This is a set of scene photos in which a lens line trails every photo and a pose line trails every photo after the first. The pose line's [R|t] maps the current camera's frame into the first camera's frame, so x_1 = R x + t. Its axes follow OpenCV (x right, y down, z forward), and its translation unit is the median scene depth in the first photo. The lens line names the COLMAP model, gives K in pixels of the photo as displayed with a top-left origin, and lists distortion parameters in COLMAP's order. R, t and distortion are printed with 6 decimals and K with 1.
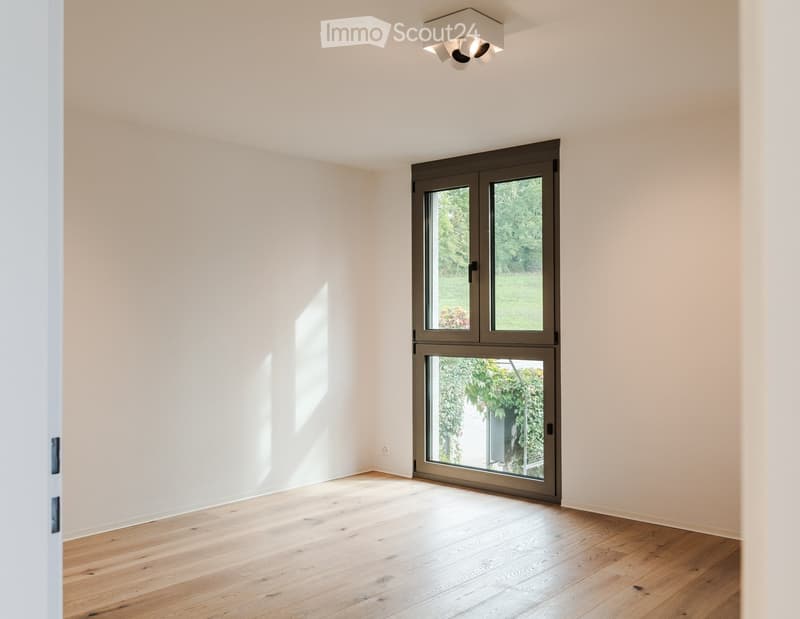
lens RADIAL K [[756.7, 0, 400.3], [0, 756.7, 311.7], [0, 0, 1]] dist [-0.008025, 0.000000]
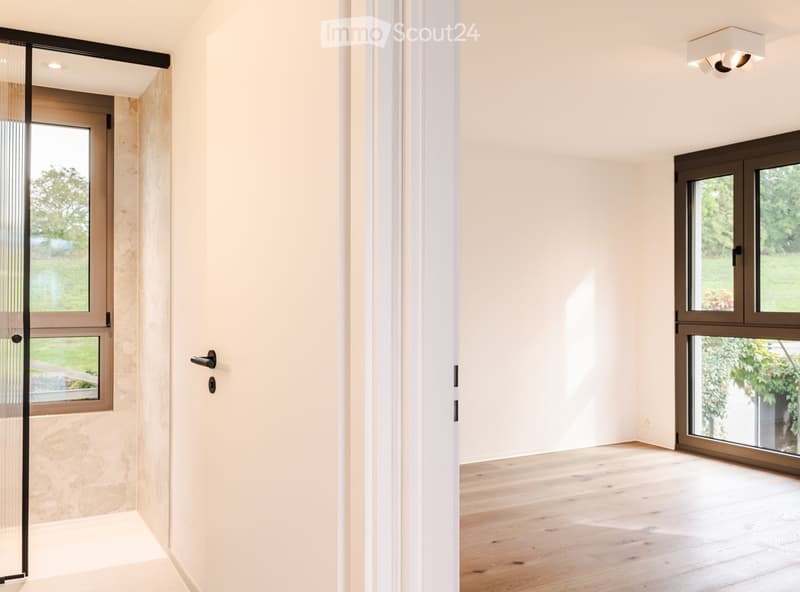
lens RADIAL K [[786.1, 0, 368.6], [0, 786.1, 297.8], [0, 0, 1]] dist [-0.006812, 0.000000]
pose [[0.938975, 0.001225, -0.343984, -0.009106], [-0.000334, 0.999996, 0.002650, 0.002833], [0.343986, -0.002373, 0.938972, -0.195135]]
